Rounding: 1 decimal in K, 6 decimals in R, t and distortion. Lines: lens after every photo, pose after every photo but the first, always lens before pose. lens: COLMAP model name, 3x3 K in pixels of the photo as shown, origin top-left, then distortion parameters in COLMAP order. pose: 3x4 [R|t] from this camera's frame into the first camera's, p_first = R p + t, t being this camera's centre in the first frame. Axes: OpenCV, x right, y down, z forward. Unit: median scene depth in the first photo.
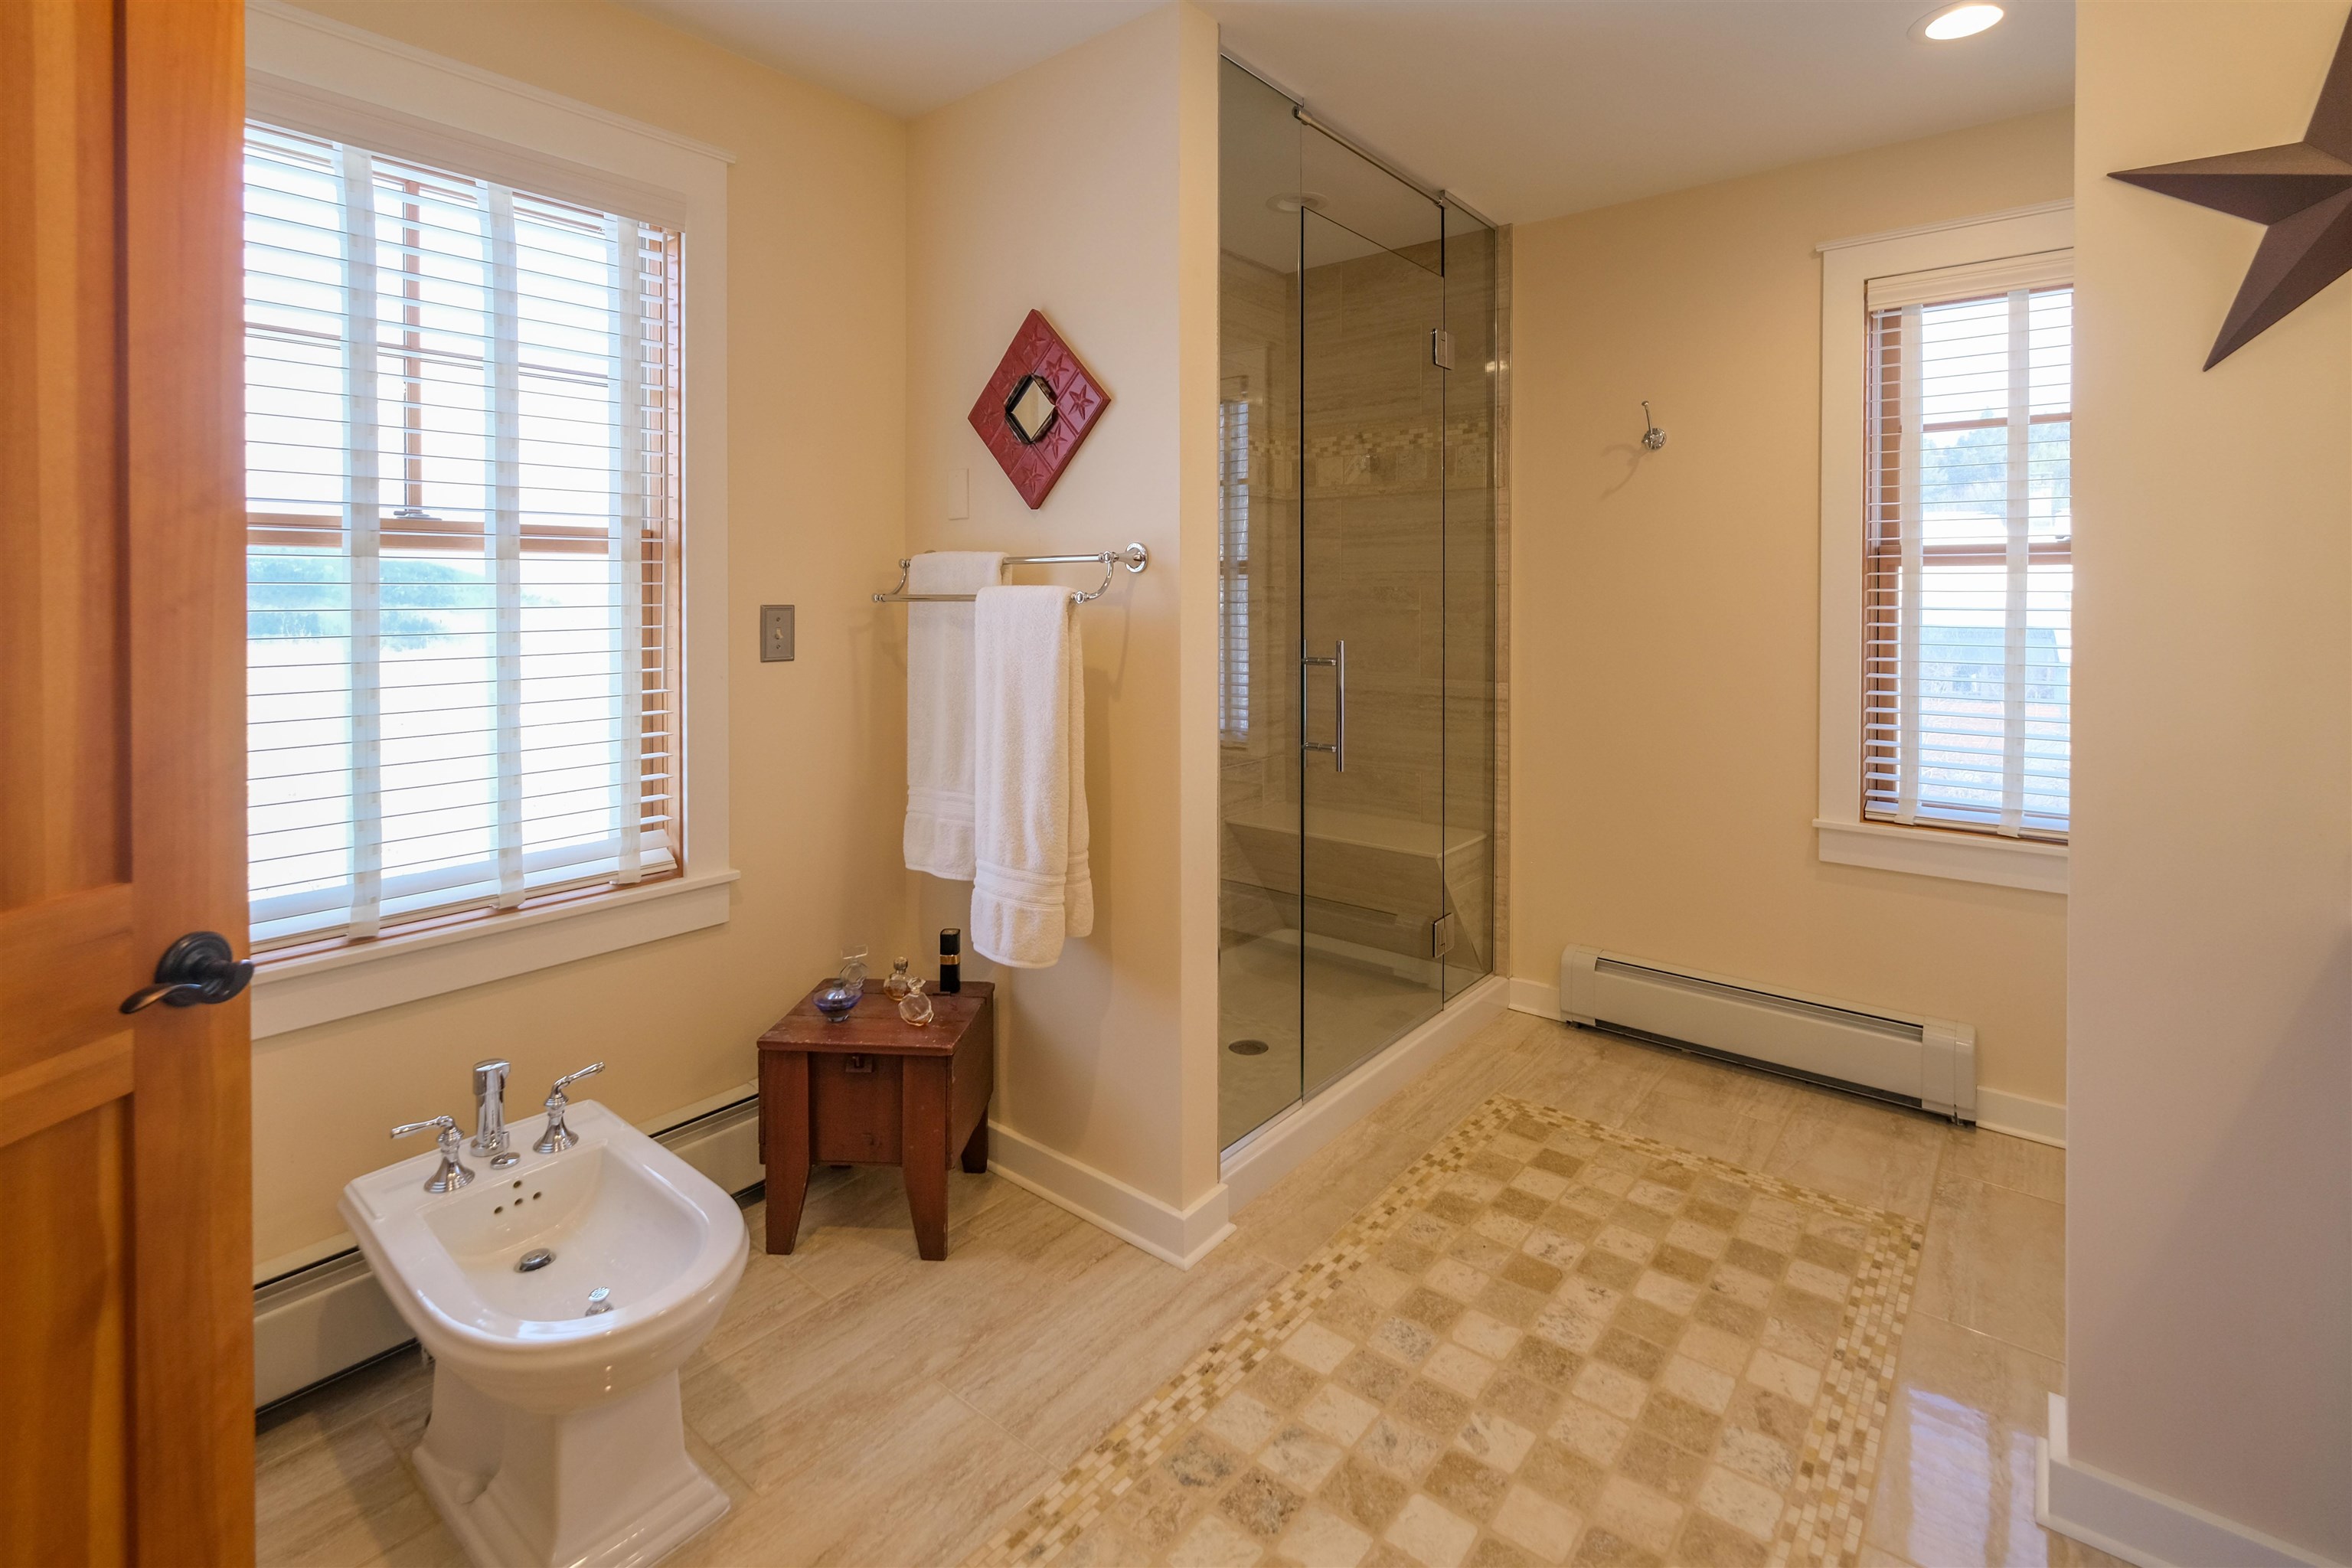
lens RADIAL K [[1090.6, 0, 1176.2], [0, 1090.6, 603.0], [0, 0, 1]] dist [0.002136, -0.003031]
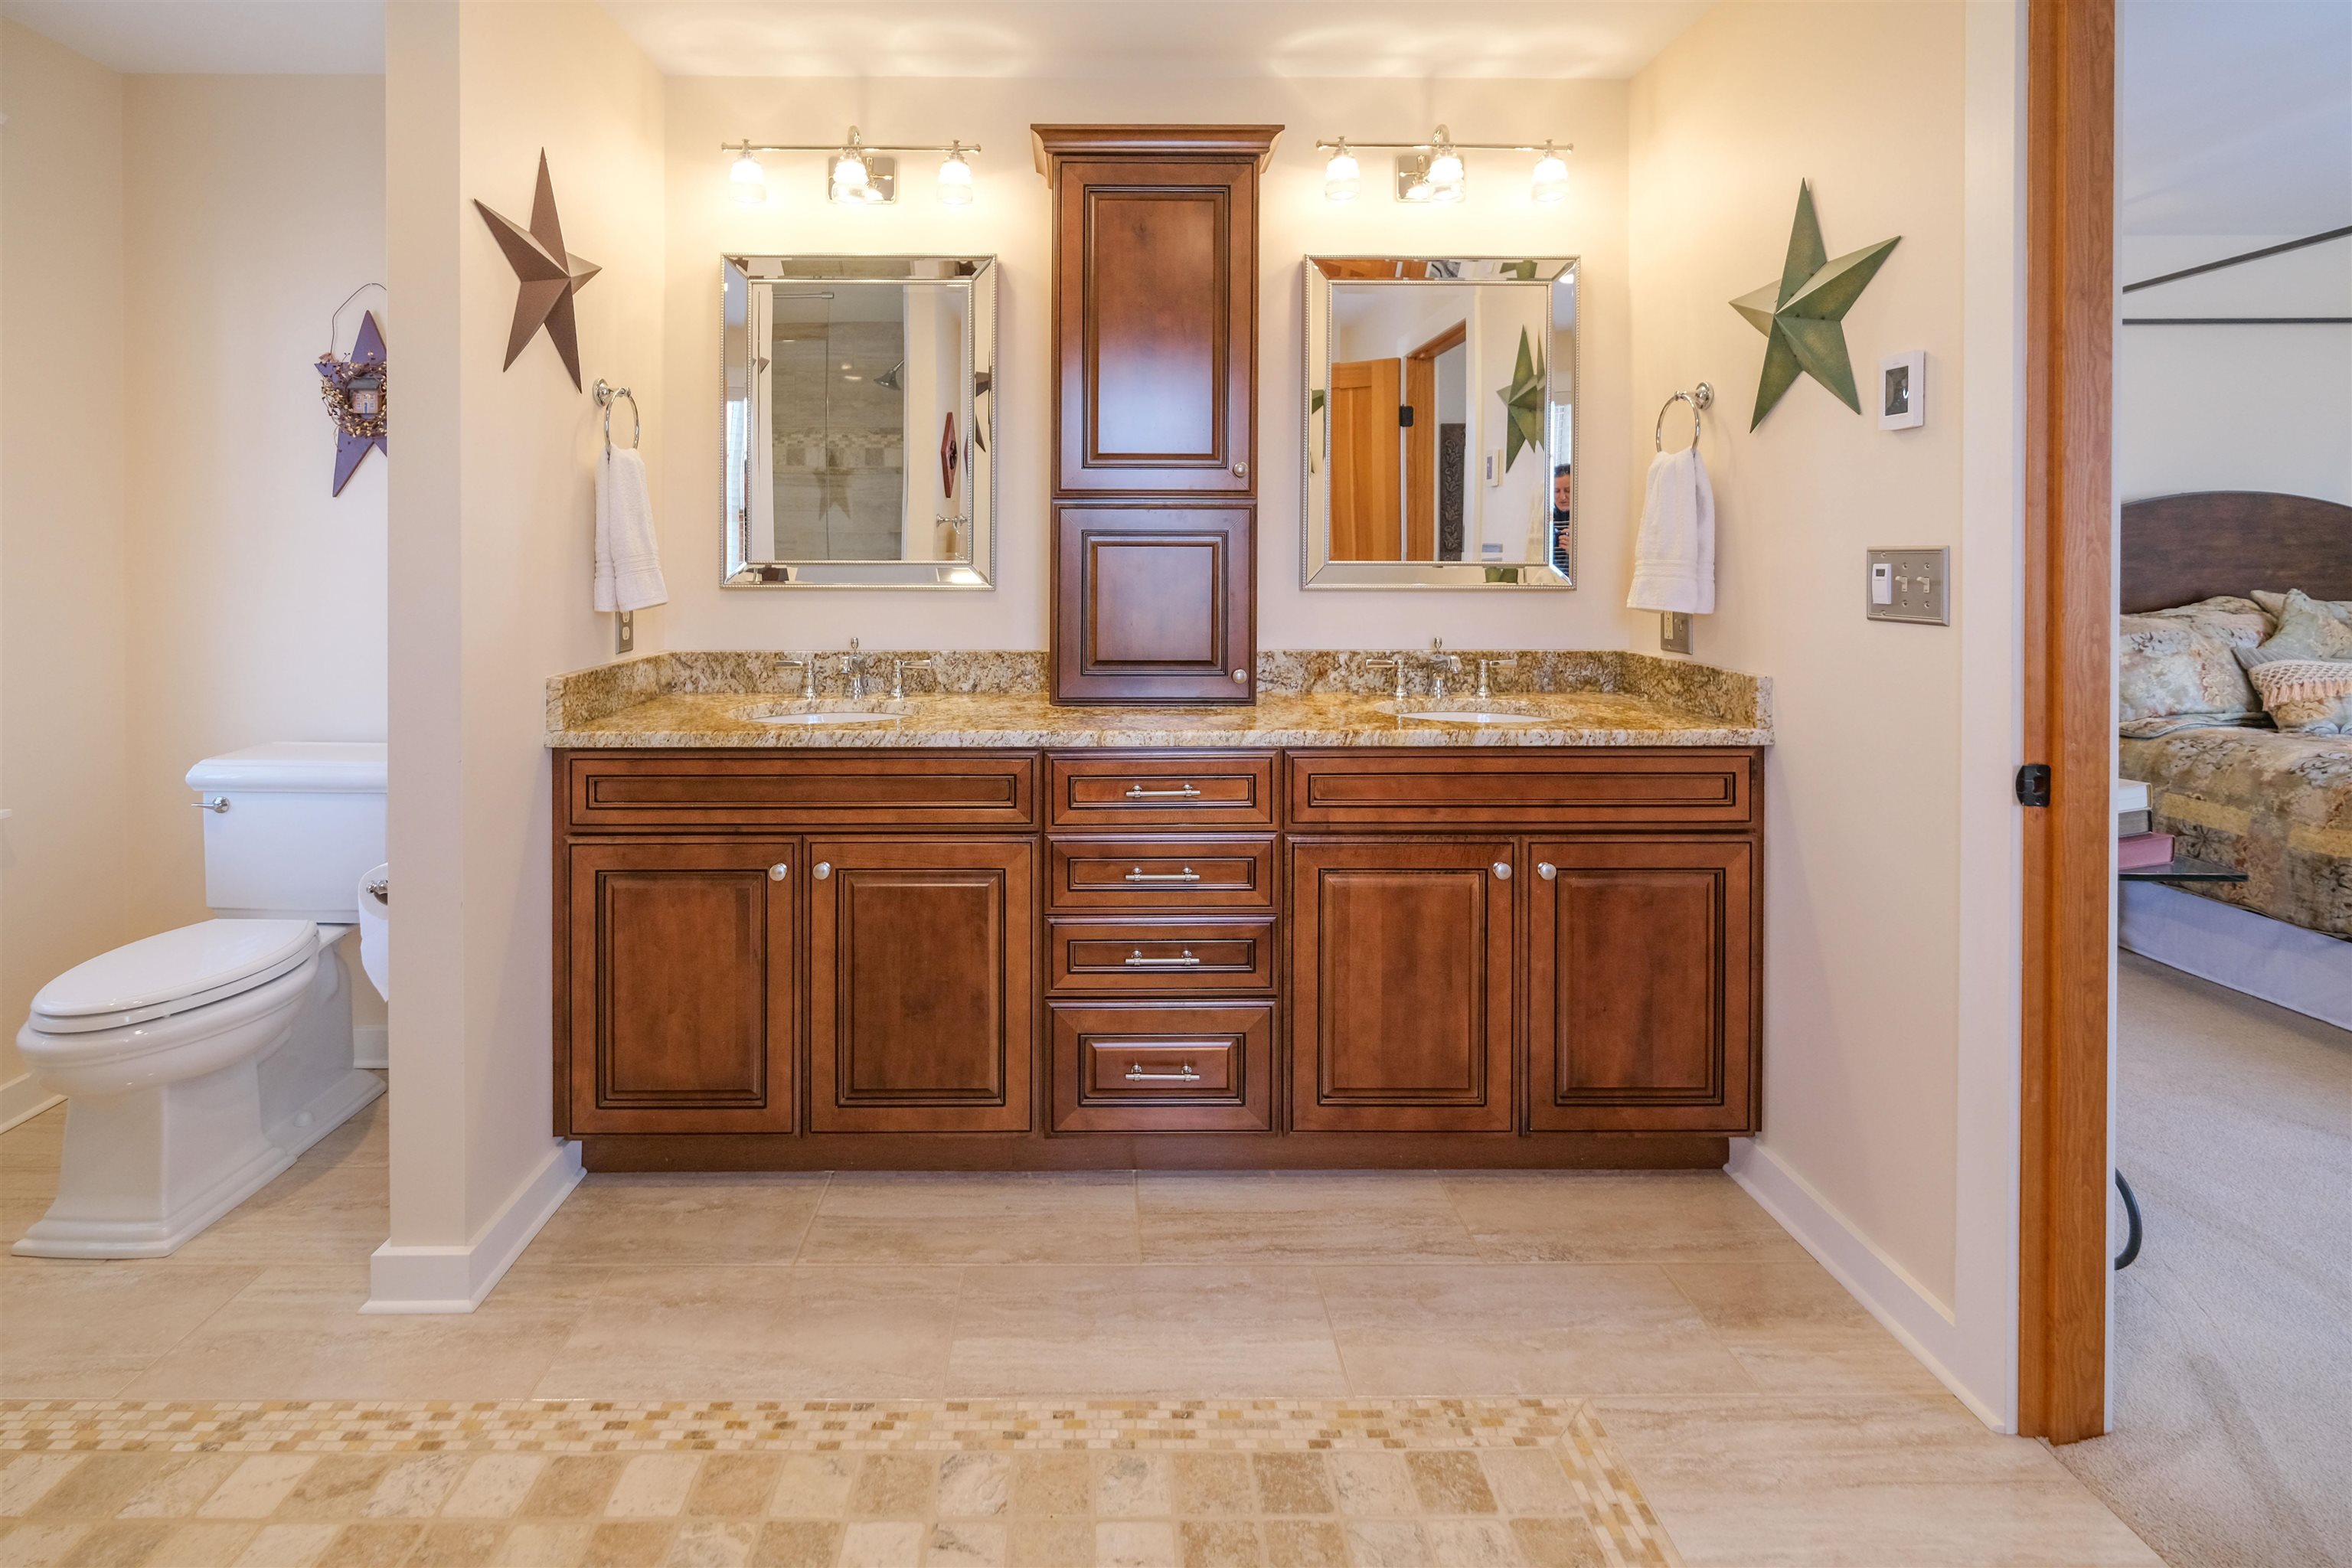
lens RADIAL K [[1090.6, 0, 1090.3], [0, 1090.6, 555.4], [0, 0, 1]] dist [0.002136, -0.003031]
pose [[-0.632285, -0.004286, 0.774724, -0.359677], [0.007588, 0.999902, 0.011724, 0.004837], [-0.774699, 0.013291, -0.632191, 0.787524]]
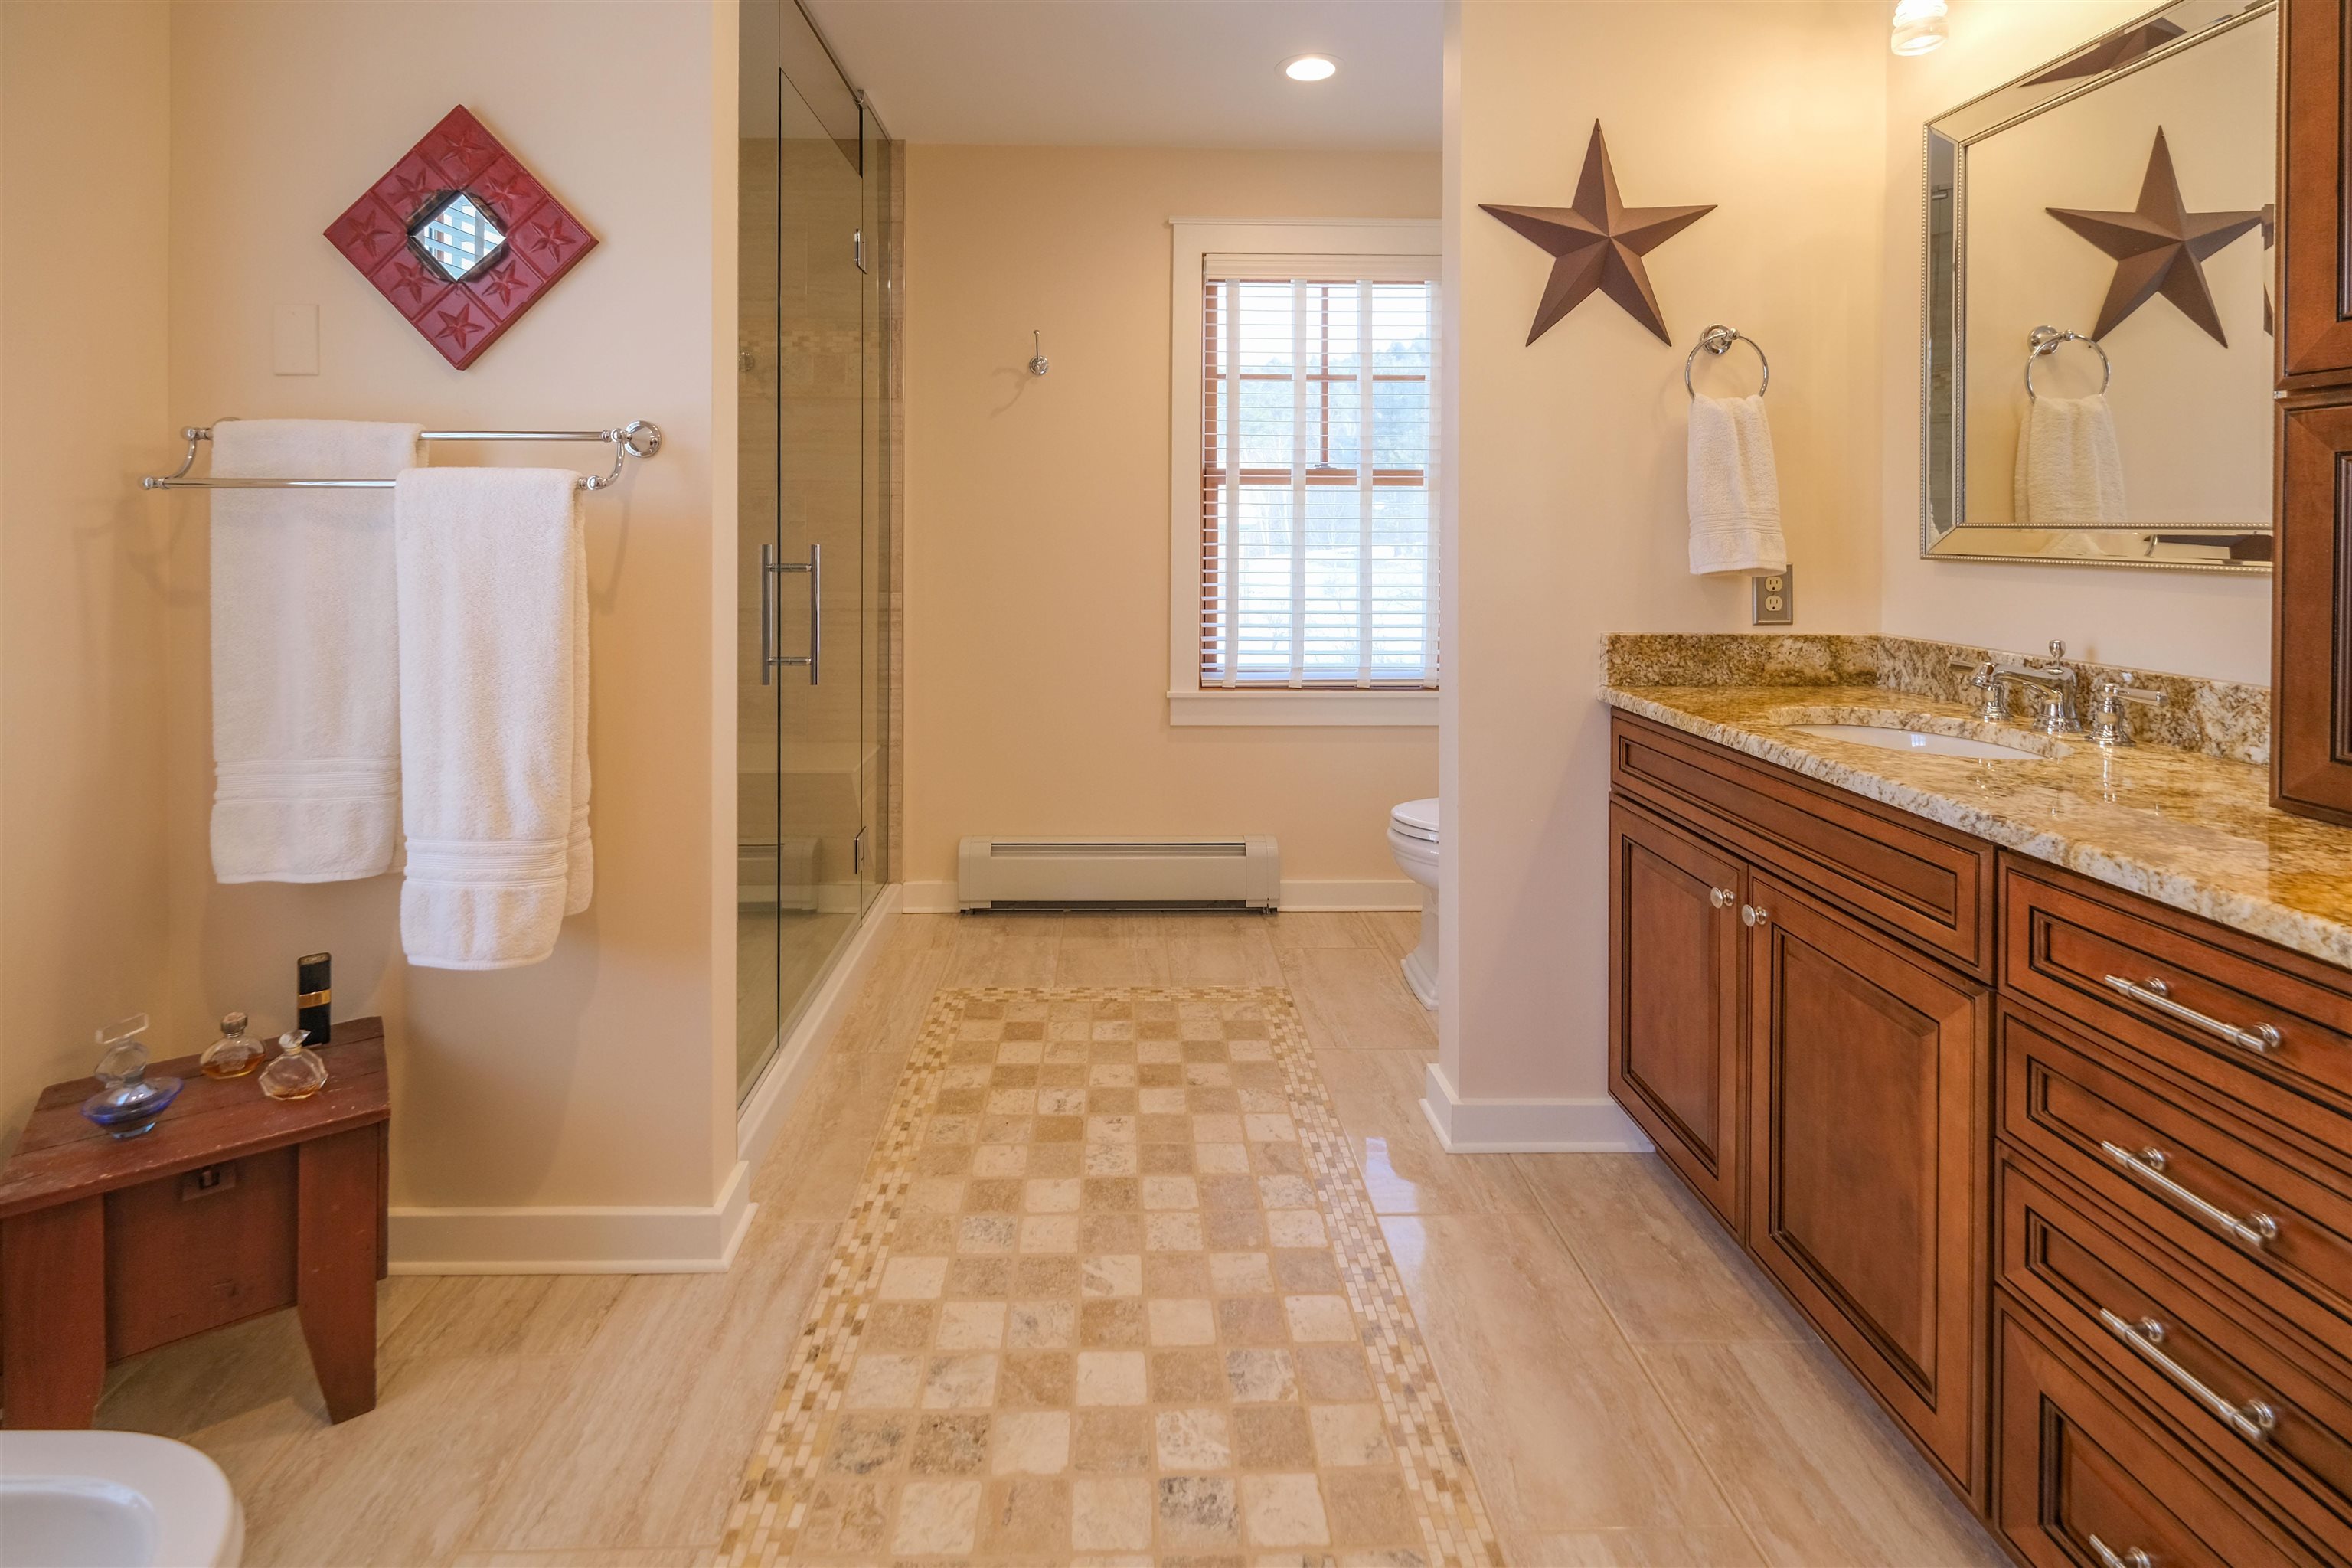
lens RADIAL K [[1090.6, 0, 1153.6], [0, 1090.6, 533.7], [0, 0, 1]] dist [0.002136, -0.003031]
pose [[0.754899, -0.000033, 0.655842, -0.270642], [0.001051, 0.999999, -0.001159, 0.029757], [-0.655841, 0.001564, 0.754898, 0.117827]]
